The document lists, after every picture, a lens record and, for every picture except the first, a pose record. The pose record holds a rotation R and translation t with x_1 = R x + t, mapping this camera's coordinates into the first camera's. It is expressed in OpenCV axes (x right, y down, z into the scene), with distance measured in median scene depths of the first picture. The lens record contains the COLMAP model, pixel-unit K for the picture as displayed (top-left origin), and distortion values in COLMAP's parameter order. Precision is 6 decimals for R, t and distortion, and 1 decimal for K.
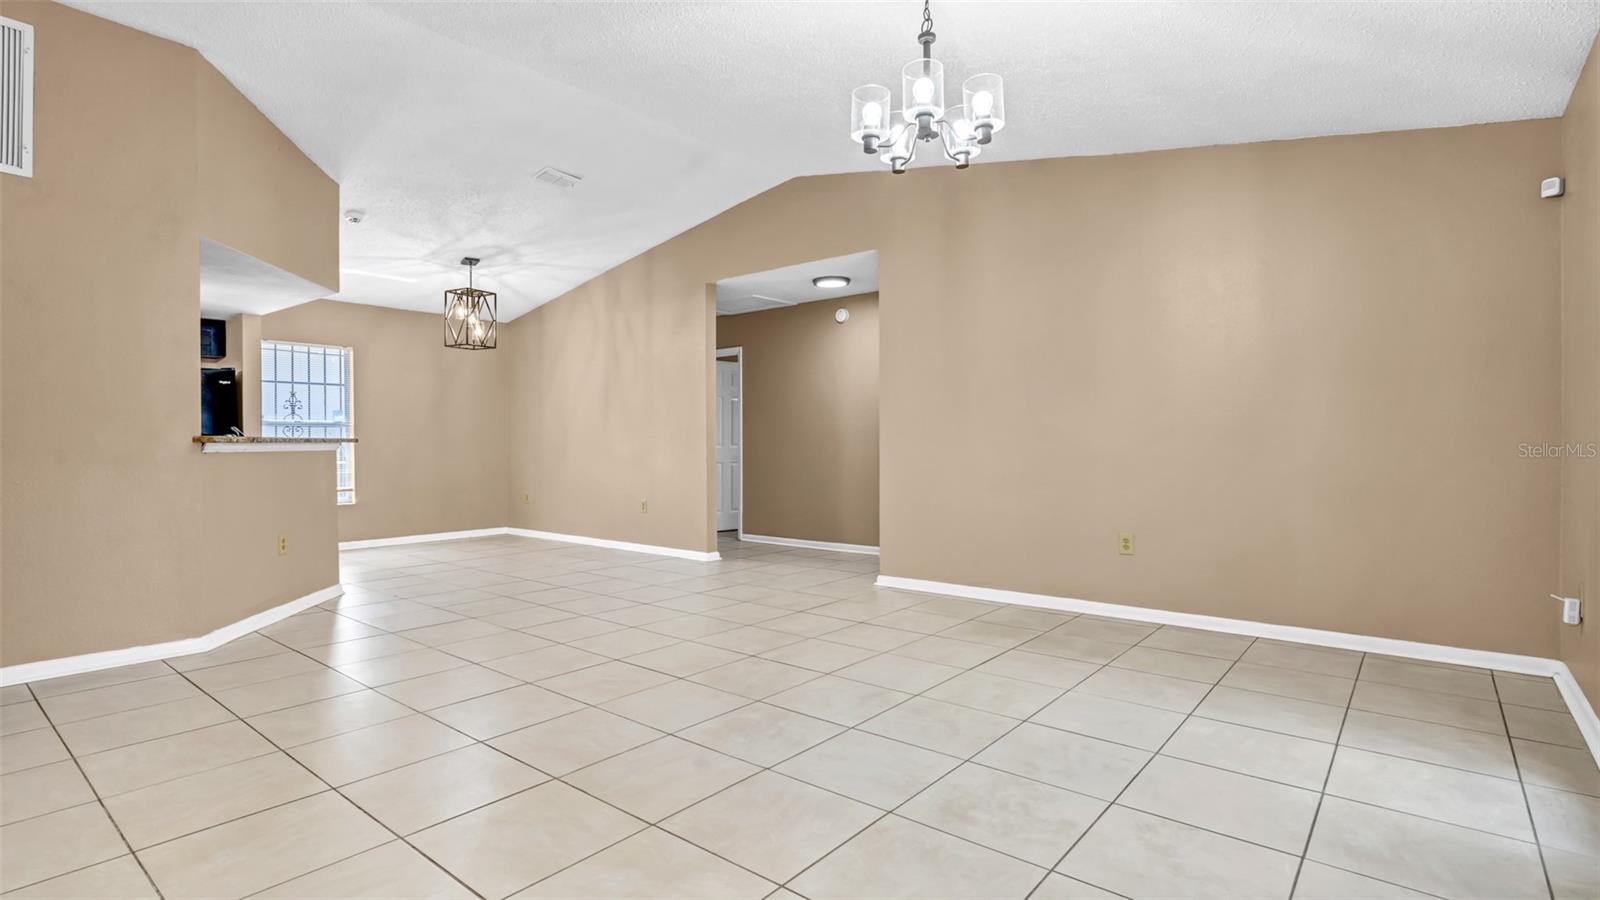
lens RADIAL K [[753.2, 0, 780.2], [0, 753.2, 441.1], [0, 0, 1]] dist [0.002675, 0.001717]
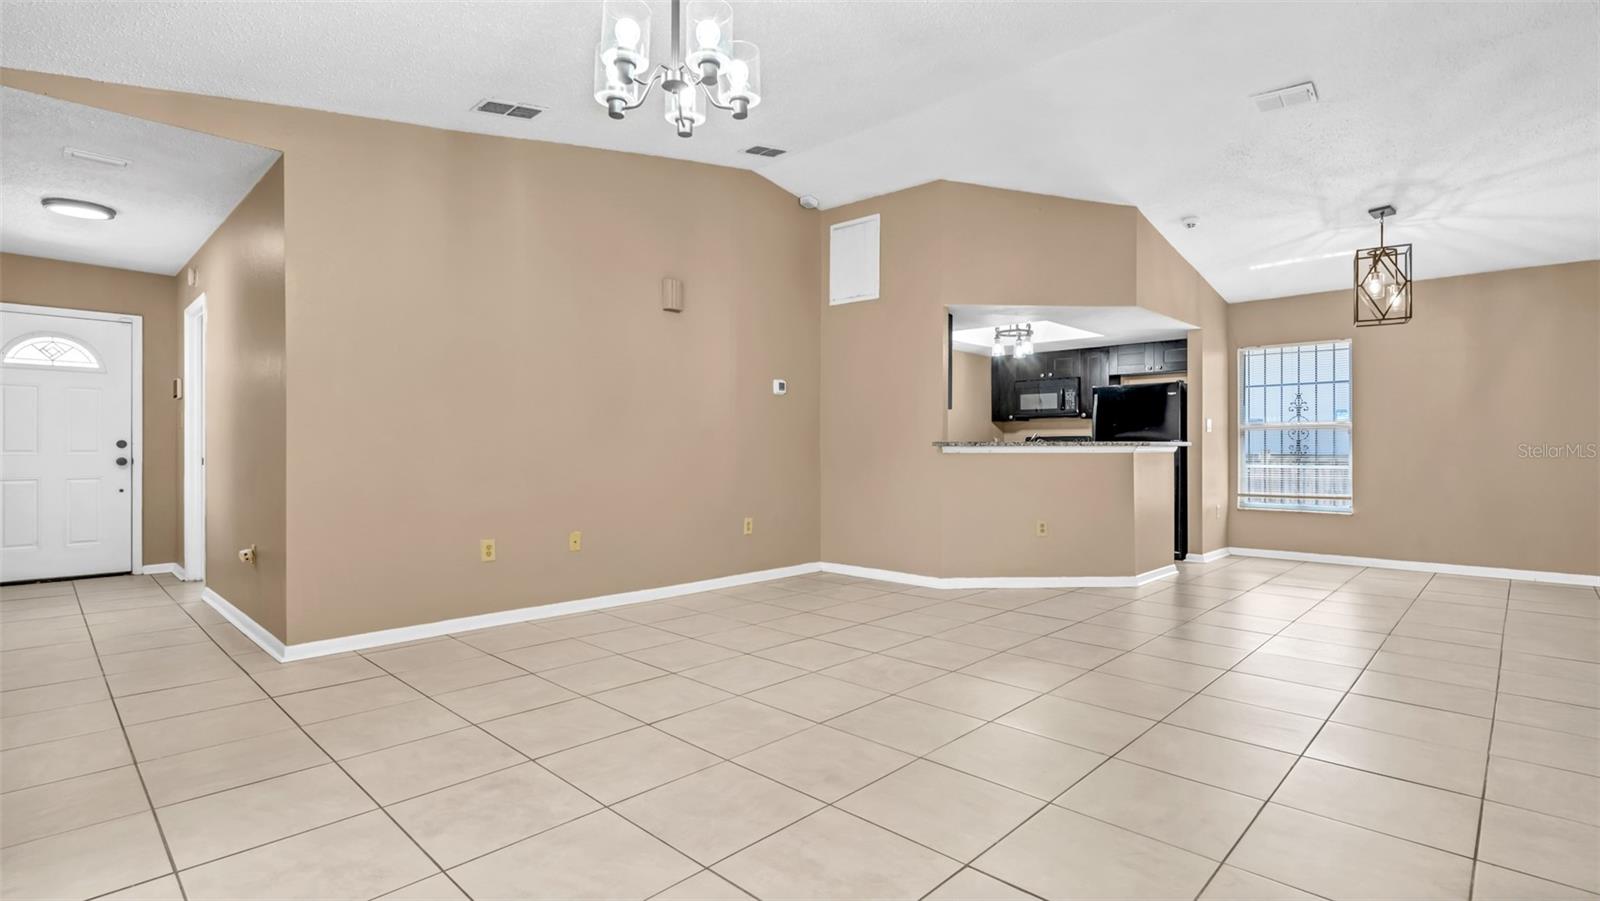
lens RADIAL K [[753.2, 0, 804.3], [0, 753.2, 435.1], [0, 0, 1]] dist [0.002675, 0.001717]
pose [[-0.049349, -0.013685, -0.998688, 0.386561], [0.001692, 0.999904, -0.013785, 0.000886], [0.998780, -0.002370, -0.049321, 0.439346]]
